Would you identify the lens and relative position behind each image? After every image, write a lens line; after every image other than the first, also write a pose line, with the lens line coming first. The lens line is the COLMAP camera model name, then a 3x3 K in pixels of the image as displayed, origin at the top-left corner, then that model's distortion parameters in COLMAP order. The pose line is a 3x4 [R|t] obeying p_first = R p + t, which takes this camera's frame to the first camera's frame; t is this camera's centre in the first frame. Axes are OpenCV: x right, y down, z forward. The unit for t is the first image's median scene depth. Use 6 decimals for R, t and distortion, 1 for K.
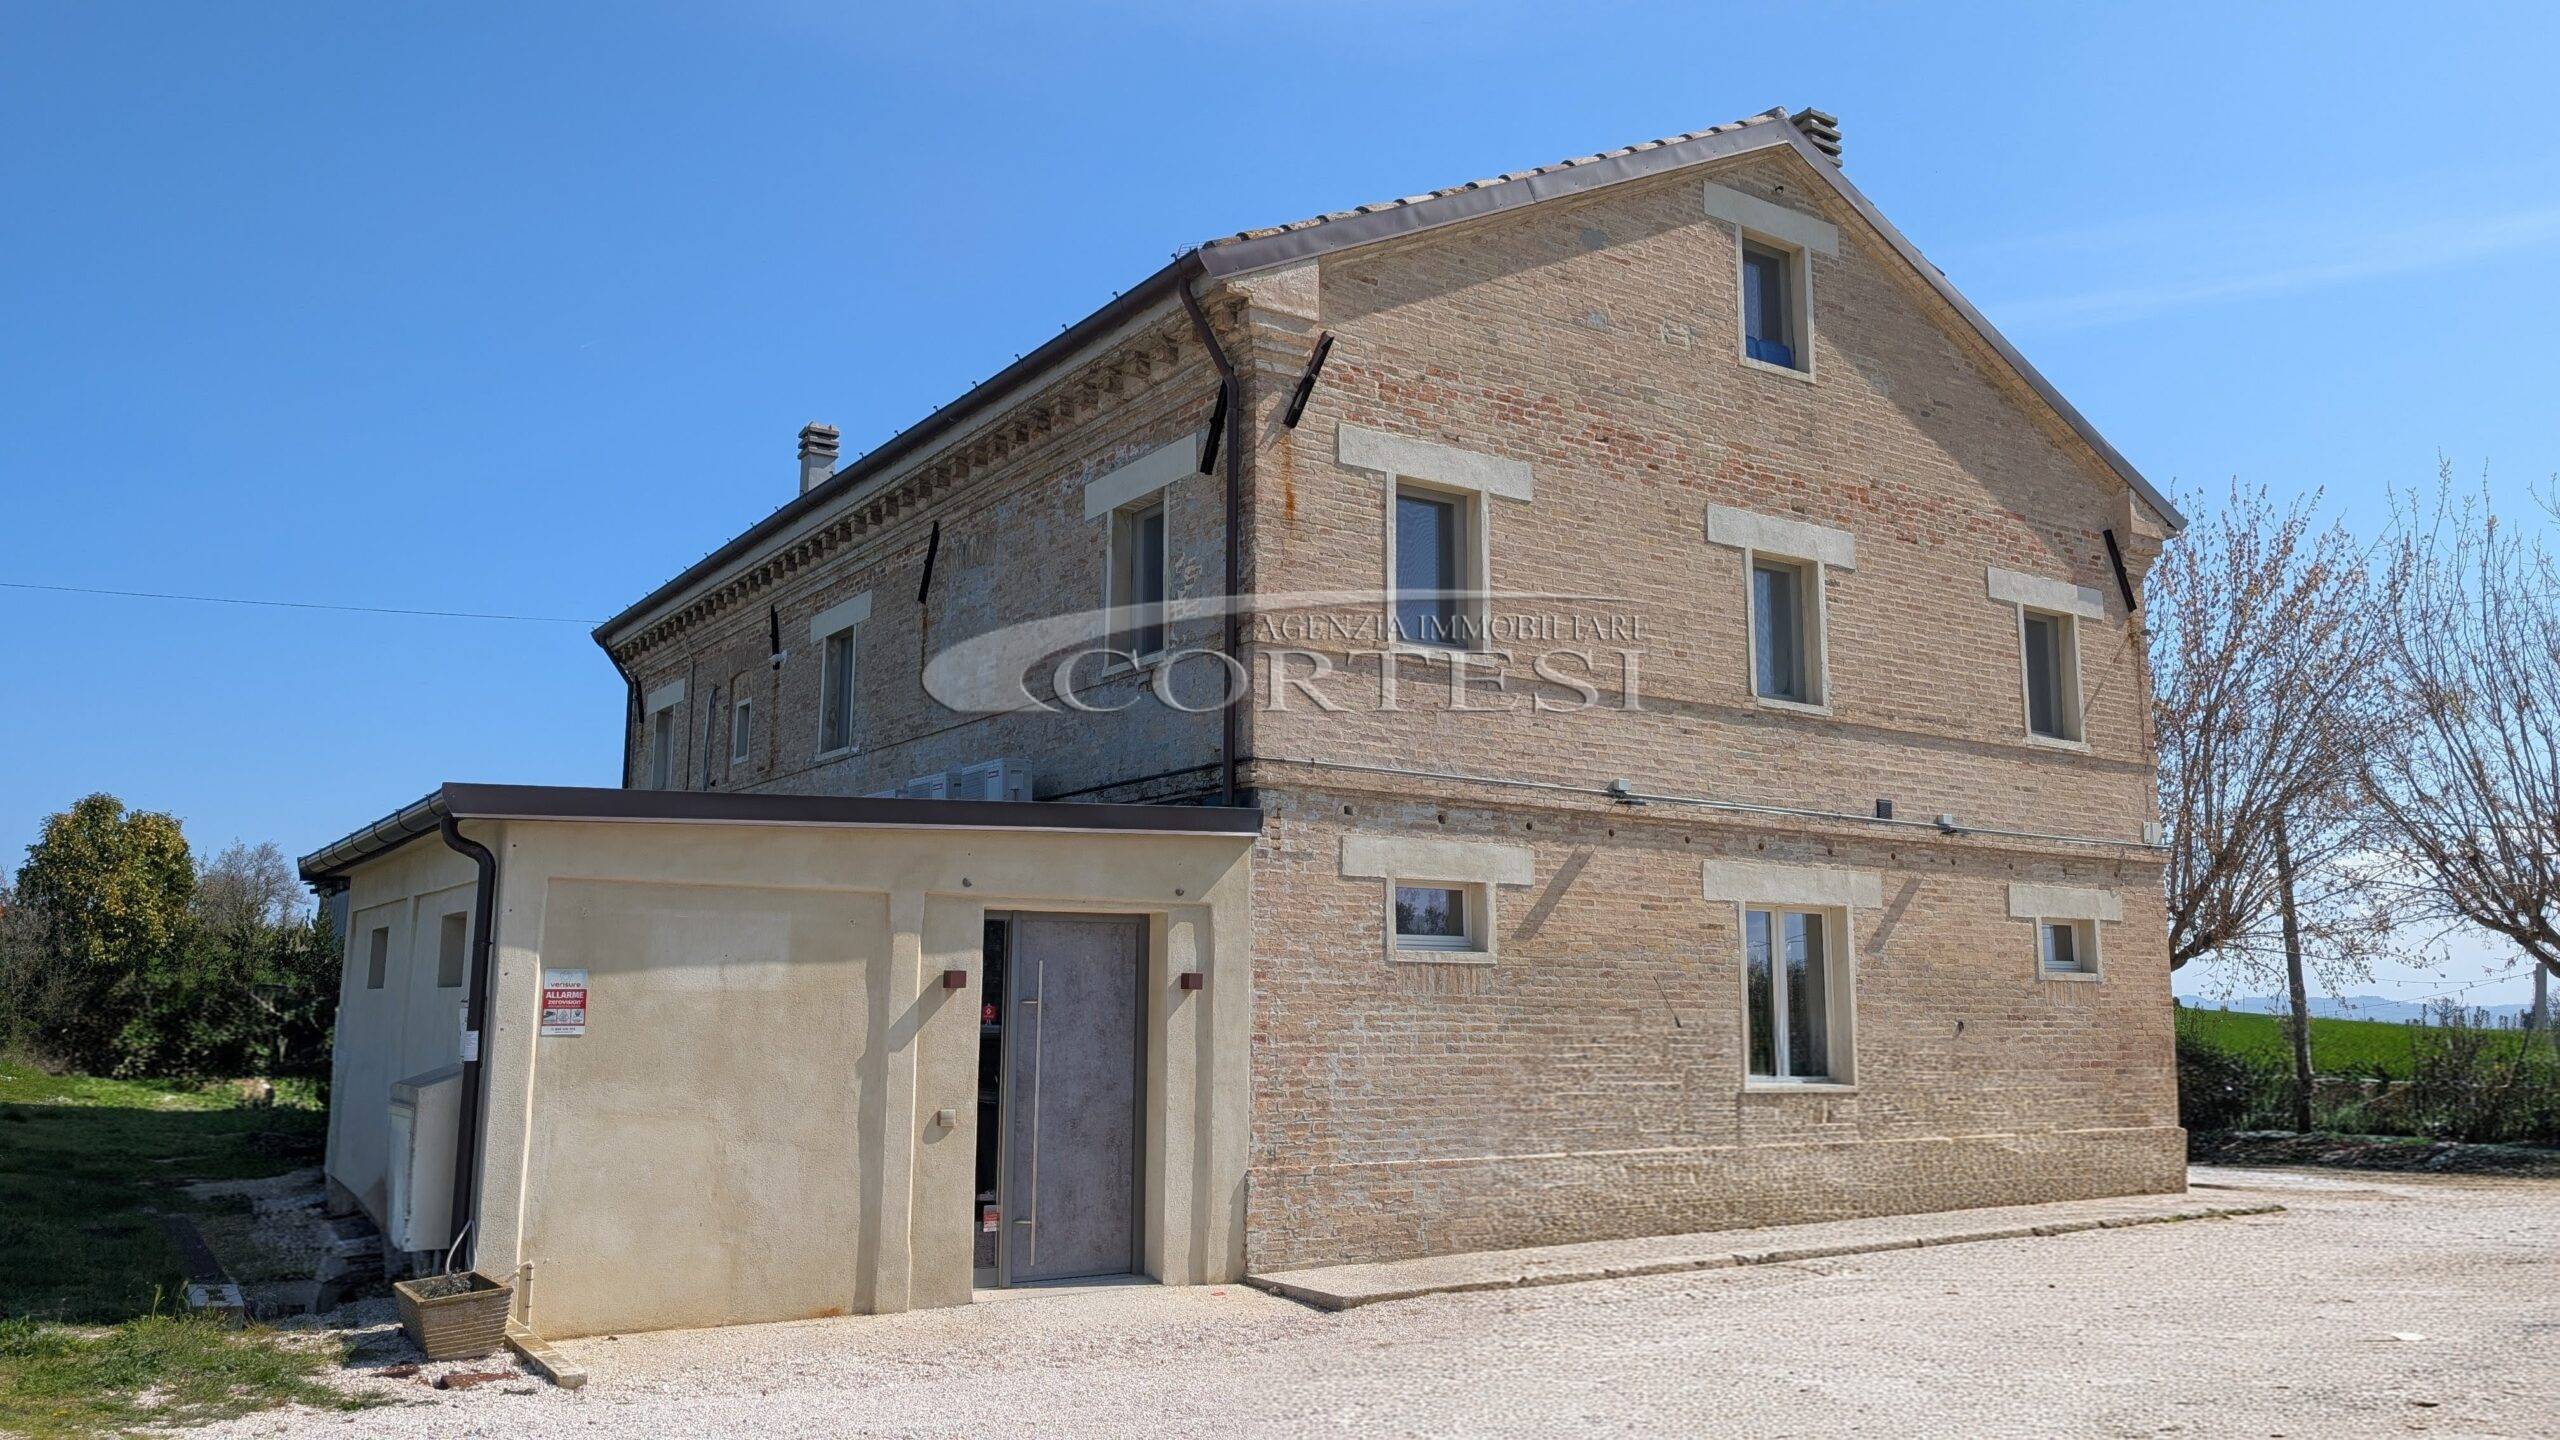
lens RADIAL K [[1830.4, 0, 1280.0], [0, 1830.4, 720.0], [0, 0, 1]] dist [0.107983, -0.261128]
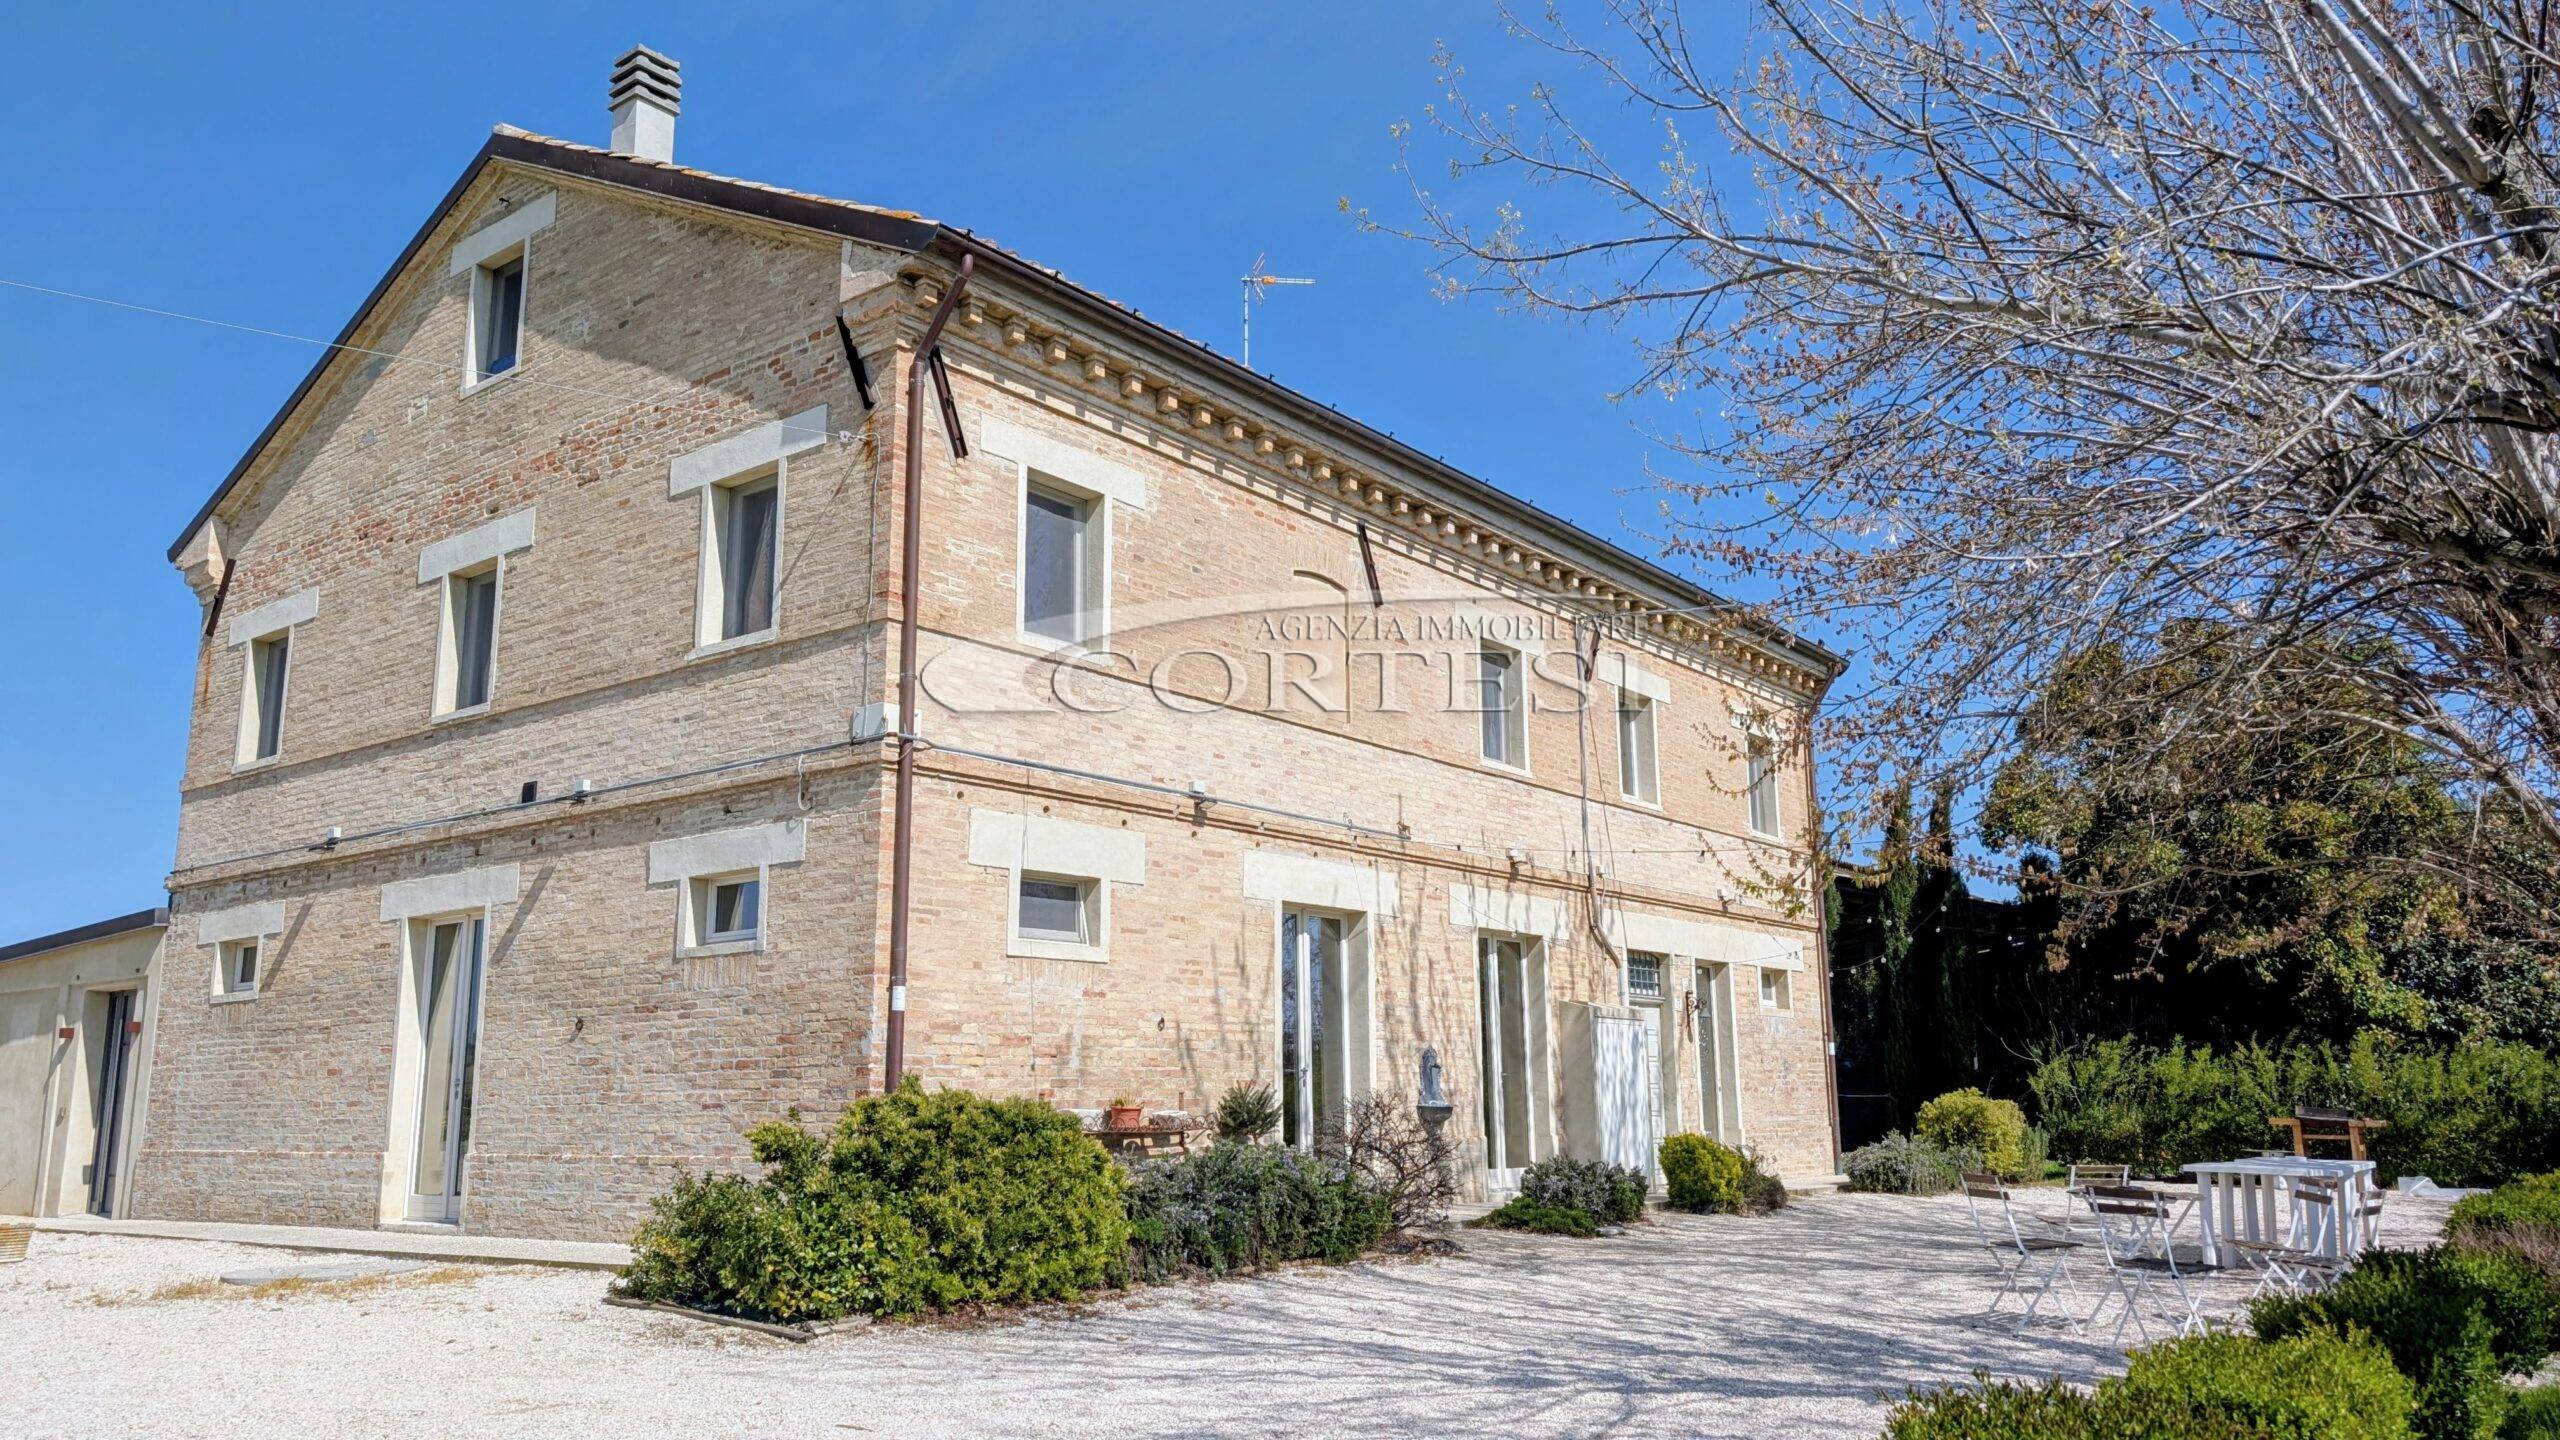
lens RADIAL K [[1831.3, 0, 1303.4], [0, 1831.3, 745.2], [0, 0, 1]] dist [0.009699, 0.024018]
pose [[0.321625, -0.192804, -0.927029, 1.382603], [0.159928, 0.976045, -0.147513, 0.235370], [0.933263, -0.100814, 0.344755, 1.114836]]
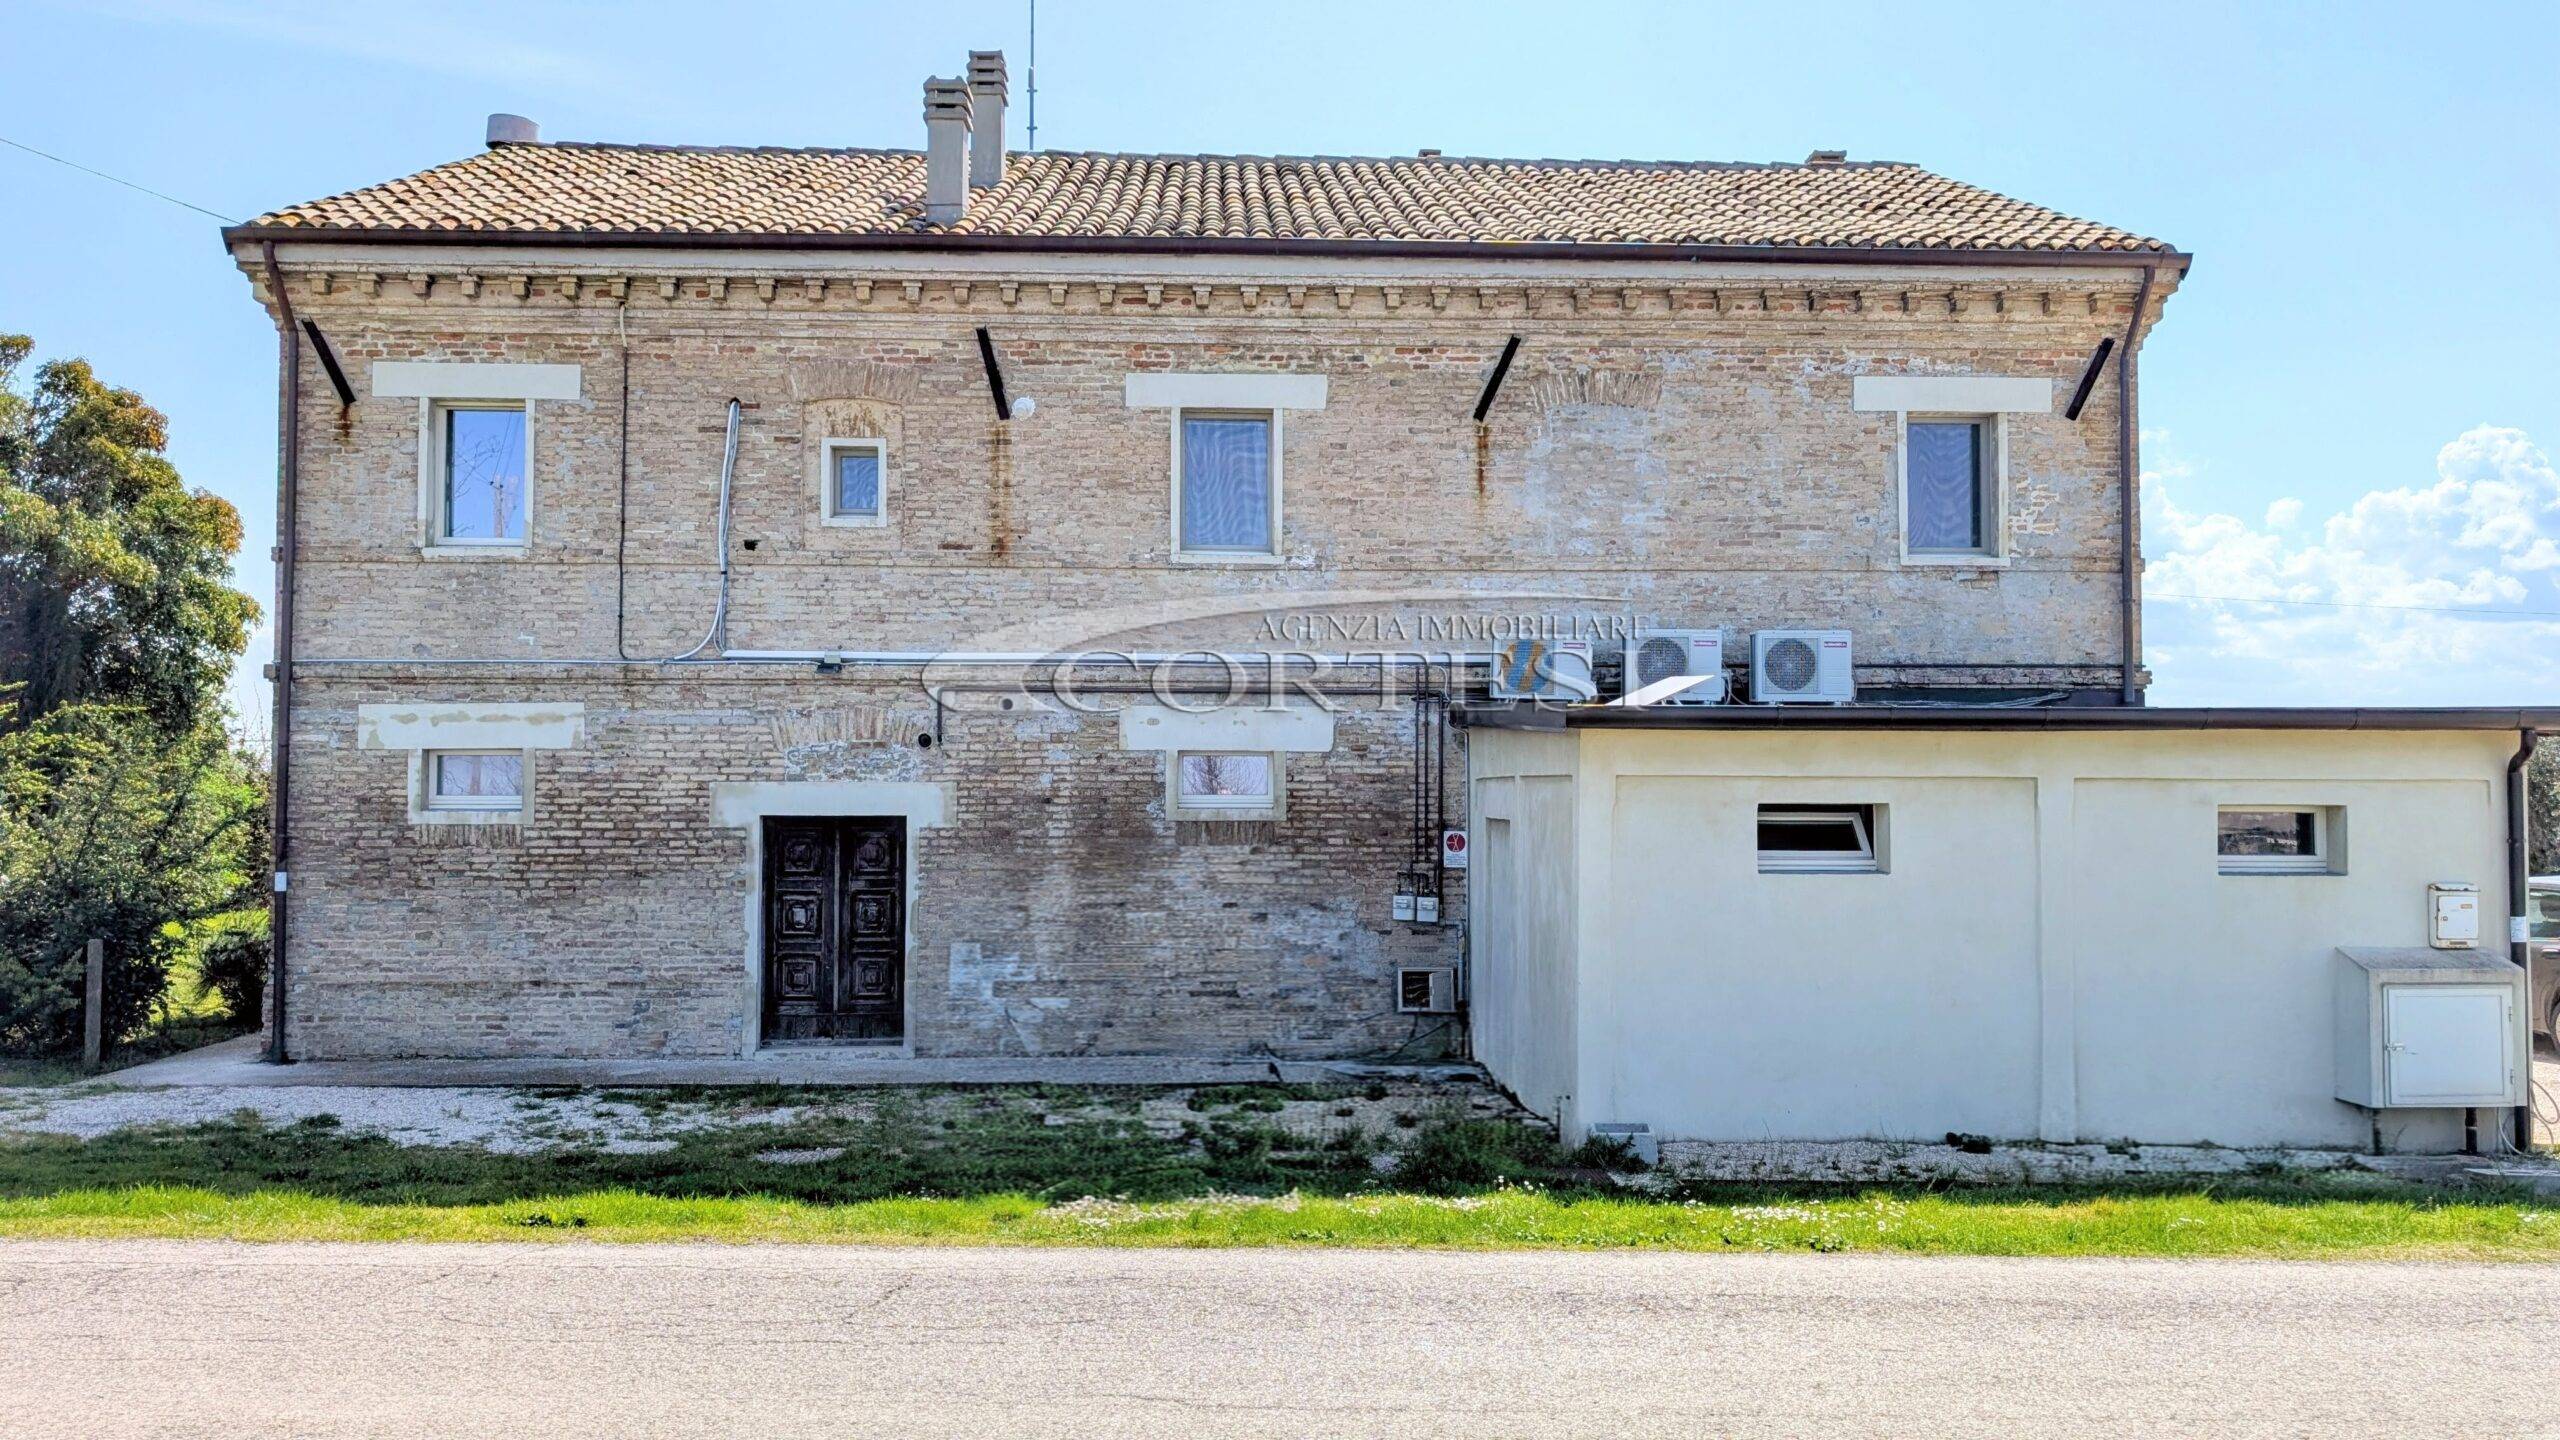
lens RADIAL K [[1808.6, 0, 1275.1], [0, 1808.6, 727.4], [0, 0, 1]] dist [0.011050, -0.000914]
pose [[0.530523, 0.019938, 0.847436, -1.163732], [-0.128853, 0.990003, 0.057374, 0.056962], [-0.837820, -0.139633, 0.527788, 0.691403]]
